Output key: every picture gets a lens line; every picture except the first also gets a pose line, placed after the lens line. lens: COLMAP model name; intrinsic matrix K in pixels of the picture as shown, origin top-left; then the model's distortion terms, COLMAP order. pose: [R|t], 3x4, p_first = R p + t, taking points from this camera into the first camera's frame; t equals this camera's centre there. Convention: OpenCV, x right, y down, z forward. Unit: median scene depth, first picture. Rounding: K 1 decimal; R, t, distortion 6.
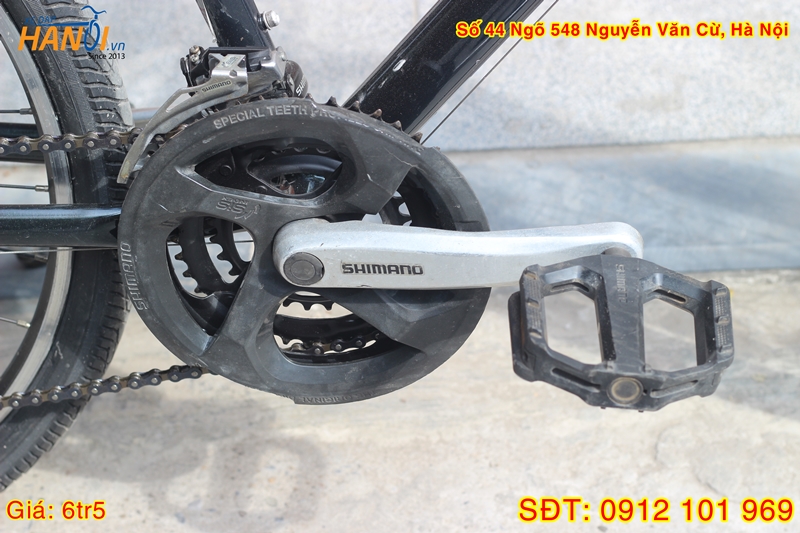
lens RADIAL K [[1994.4, 0, 401.3], [0, 1994.4, 265.9], [0, 0, 1]] dist [-0.057887, 0.000000]
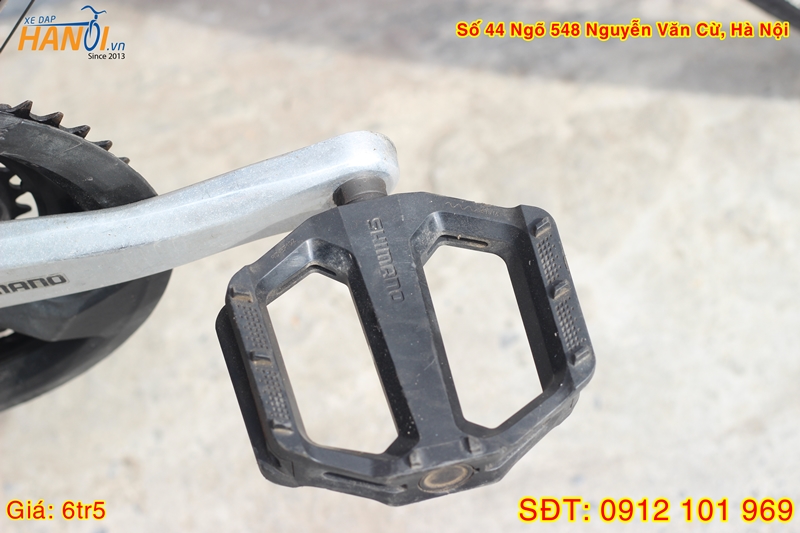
lens RADIAL K [[1994.4, 0, 396.1], [0, 1994.4, 266.4], [0, 0, 1]] dist [-0.057887, 0.000000]
pose [[0.952775, -0.293606, 0.077562, 0.065099], [0.237640, 0.879874, 0.411521, -0.243036], [-0.189070, -0.373655, 0.908094, 0.437307]]
